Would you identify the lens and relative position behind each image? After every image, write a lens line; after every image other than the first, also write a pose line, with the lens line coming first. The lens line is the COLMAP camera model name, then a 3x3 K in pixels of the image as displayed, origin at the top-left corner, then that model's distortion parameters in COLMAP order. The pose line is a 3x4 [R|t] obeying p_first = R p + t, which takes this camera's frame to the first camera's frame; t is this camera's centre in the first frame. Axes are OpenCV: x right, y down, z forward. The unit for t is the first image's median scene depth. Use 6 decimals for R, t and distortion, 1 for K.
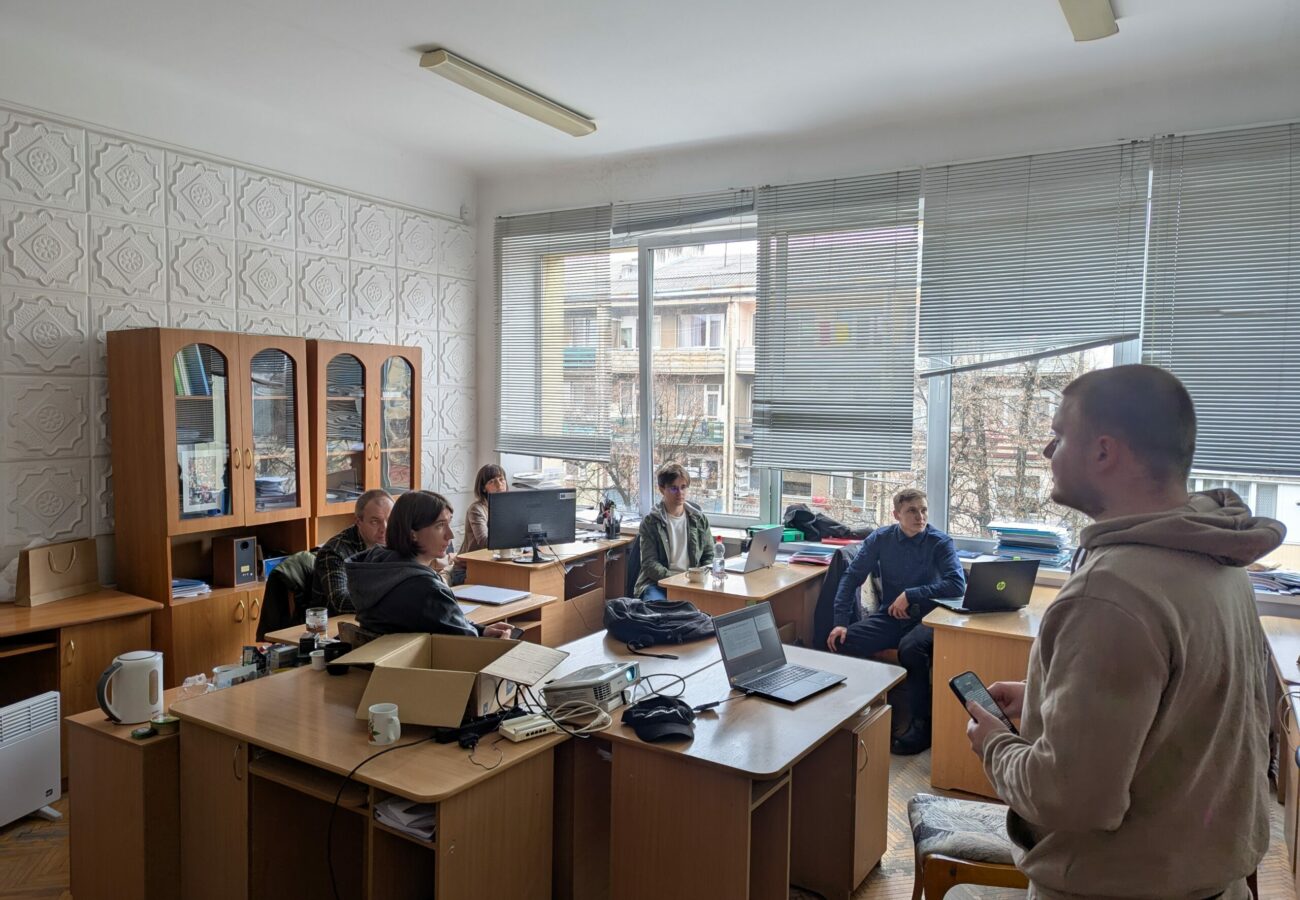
lens RADIAL K [[926.5, 0, 647.4], [0, 926.5, 453.7], [0, 0, 1]] dist [0.058702, -0.050587]
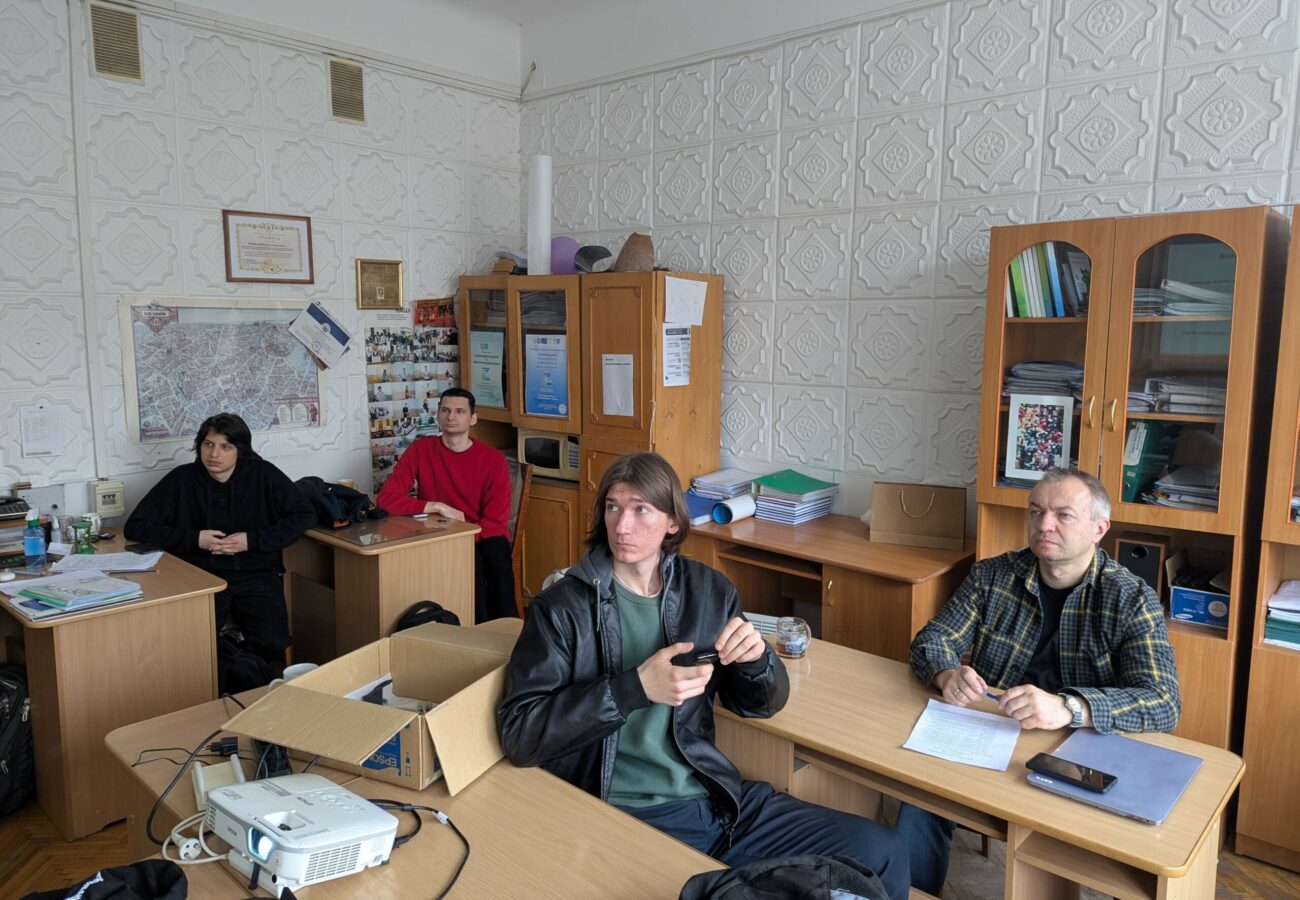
lens RADIAL K [[926.5, 0, 649.4], [0, 926.5, 446.4], [0, 0, 1]] dist [0.058702, -0.050587]
pose [[-0.190578, 0.115953, -0.974800, 0.280927], [-0.065737, 0.989263, 0.130525, -0.039370], [0.979469, 0.088955, -0.180909, 0.865508]]
